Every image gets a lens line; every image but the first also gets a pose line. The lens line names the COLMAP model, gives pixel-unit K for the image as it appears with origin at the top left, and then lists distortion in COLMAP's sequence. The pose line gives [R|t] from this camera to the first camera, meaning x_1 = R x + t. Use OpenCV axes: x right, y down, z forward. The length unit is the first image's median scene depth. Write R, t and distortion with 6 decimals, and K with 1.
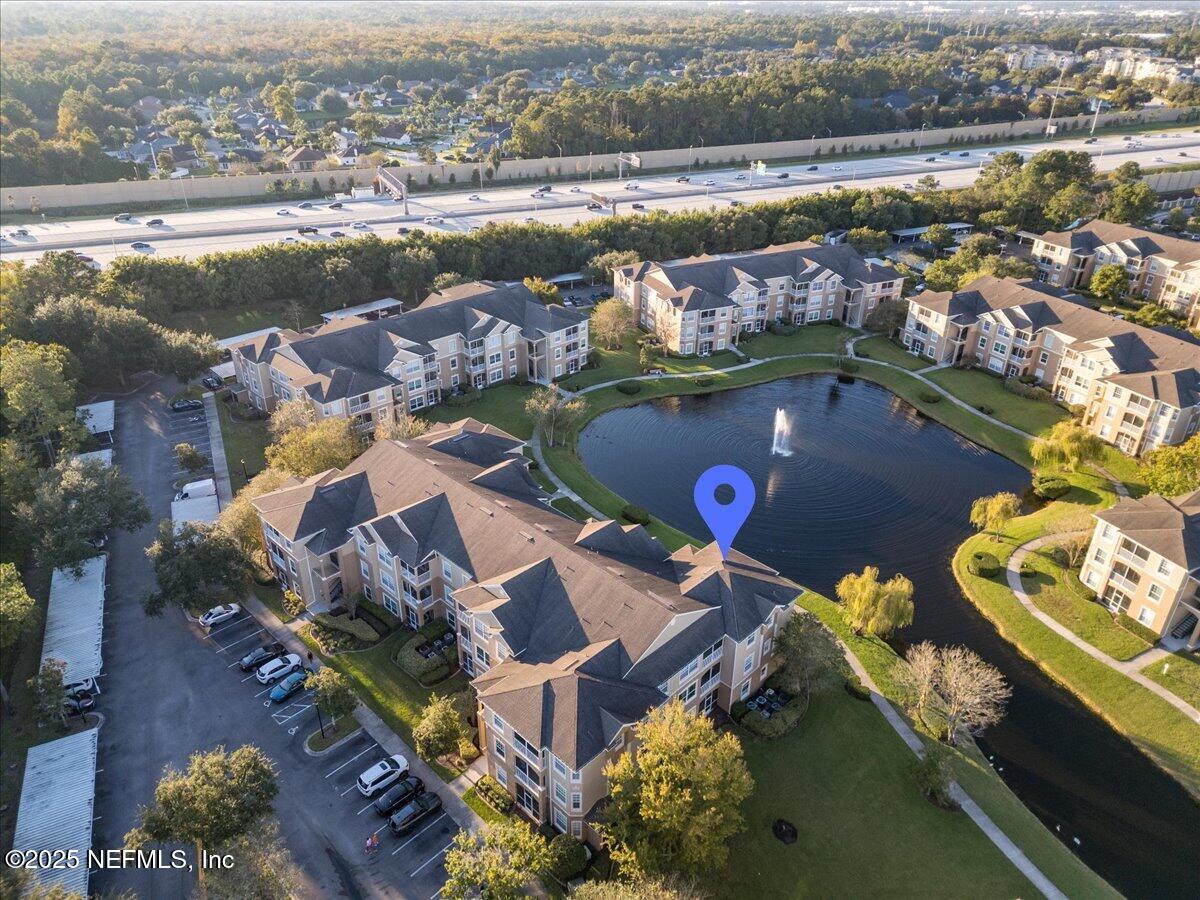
lens RADIAL K [[836.4, 0, 600.0], [0, 836.4, 450.0], [0, 0, 1]] dist [0.079001, -0.079707]
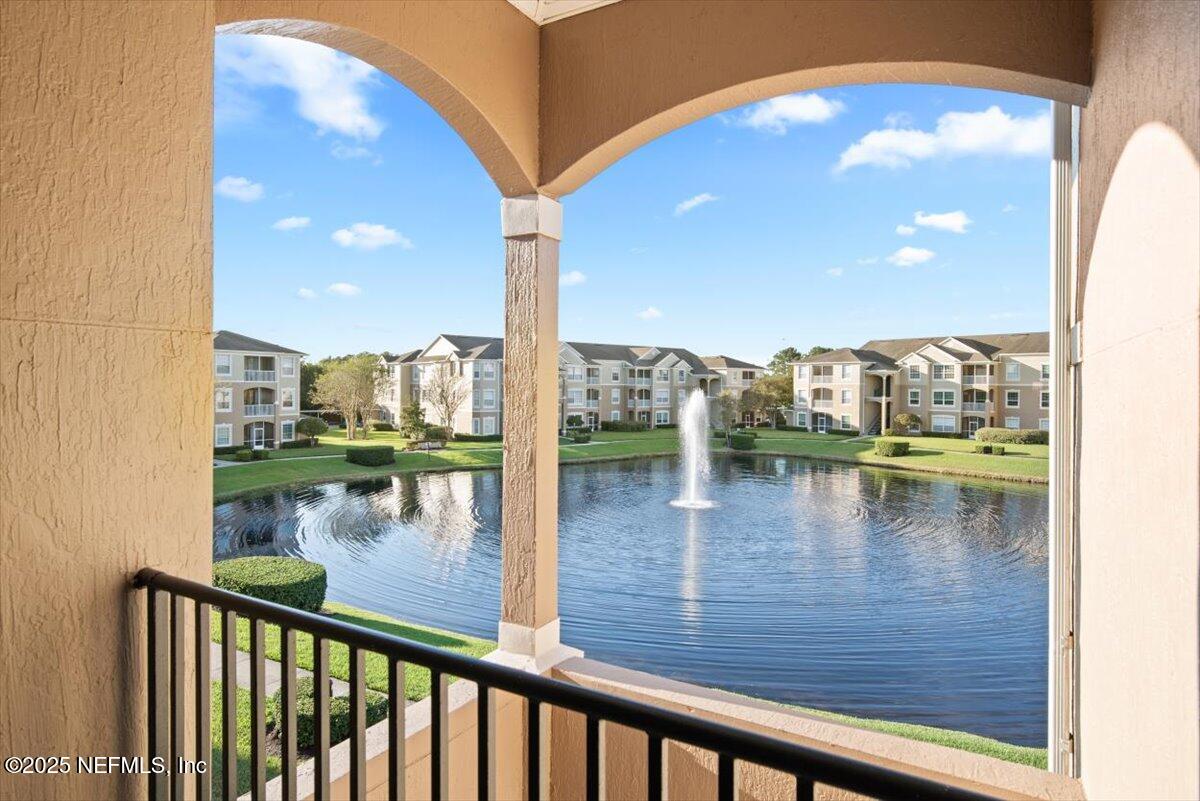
lens RADIAL K [[686.3, 0, 600.0], [0, 686.3, 400.5], [0, 0, 1]] dist [-0.000978, 0.001485]
pose [[0.964604, -0.006192, 0.263629, 0.057579], [0.124697, 0.891598, -0.435321, 0.089848], [-0.232356, 0.452786, 0.860811, 0.594646]]
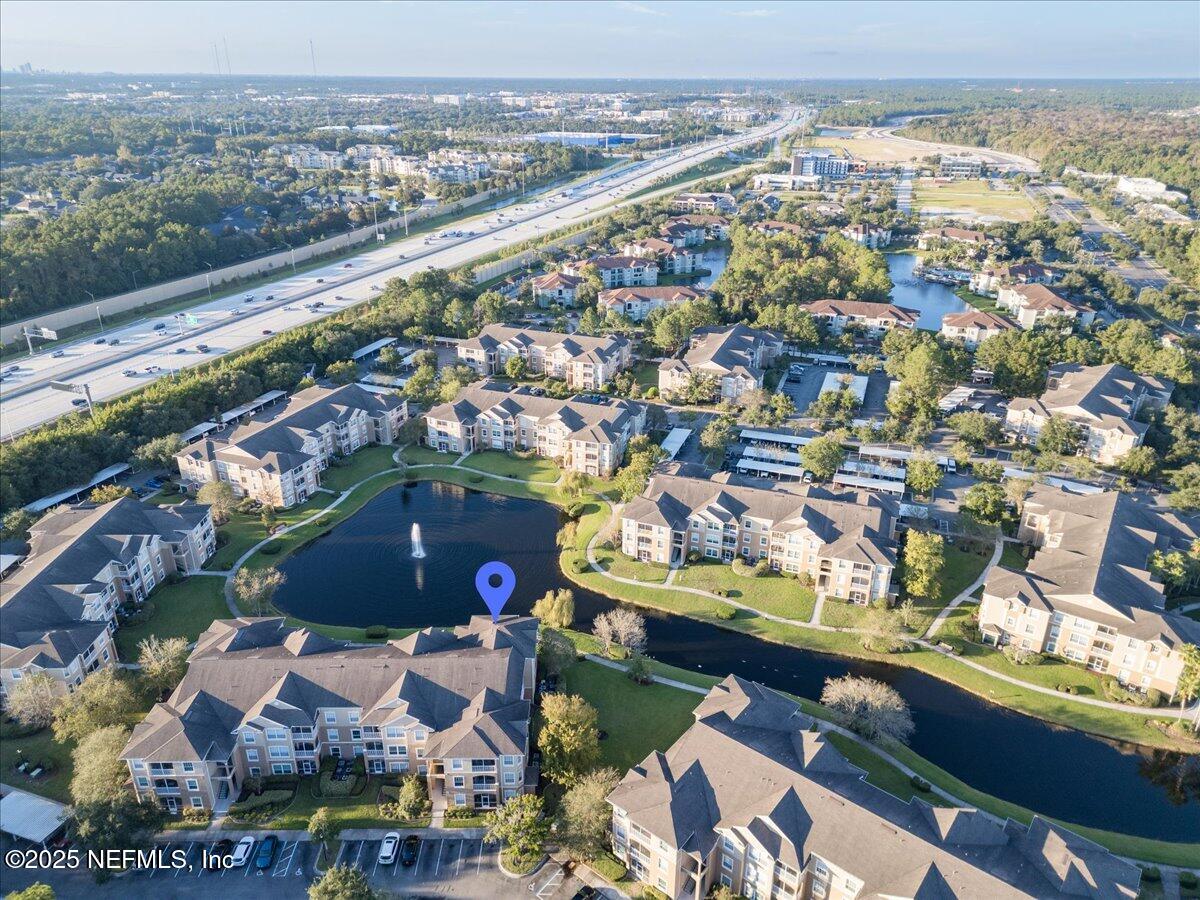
lens RADIAL K [[824.4, 0, 600.0], [0, 824.4, 450.0], [0, 0, 1]] dist [0.118387, -0.131433]
pose [[0.705399, -0.293481, 0.645198, -0.365015], [0.338976, 0.939093, 0.056561, -0.114615], [-0.622501, 0.178809, 0.761919, -0.239790]]
